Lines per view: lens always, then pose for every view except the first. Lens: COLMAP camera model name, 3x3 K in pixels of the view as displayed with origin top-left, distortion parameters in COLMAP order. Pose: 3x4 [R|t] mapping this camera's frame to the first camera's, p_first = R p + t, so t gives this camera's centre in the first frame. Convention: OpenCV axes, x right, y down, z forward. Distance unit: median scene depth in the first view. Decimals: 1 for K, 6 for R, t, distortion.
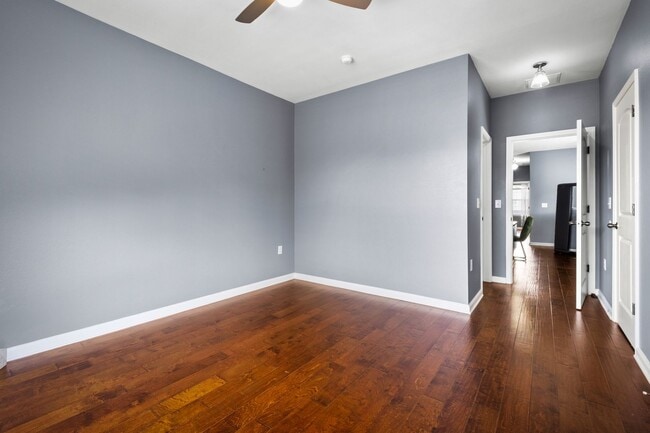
lens RADIAL K [[282.0, 0, 324.7], [0, 282.0, 210.5], [0, 0, 1]] dist [0.003628, -0.001160]
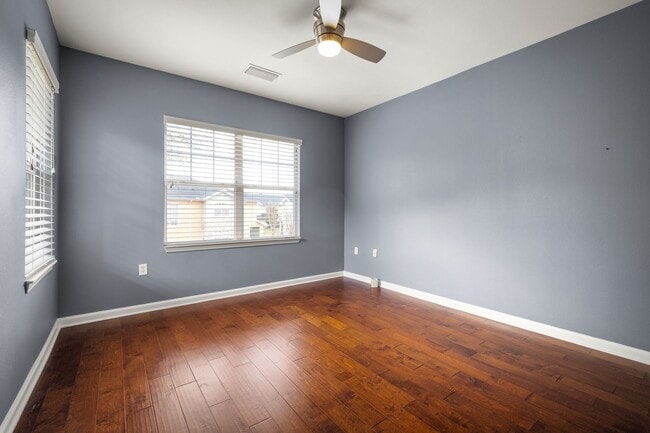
lens RADIAL K [[282.0, 0, 326.5], [0, 282.0, 215.8], [0, 0, 1]] dist [0.003628, -0.001160]
pose [[-0.290556, 0.011618, -0.956787, 0.851996], [-0.006725, 0.999877, 0.014184, -0.017291], [0.956834, 0.010556, -0.290442, 1.043744]]
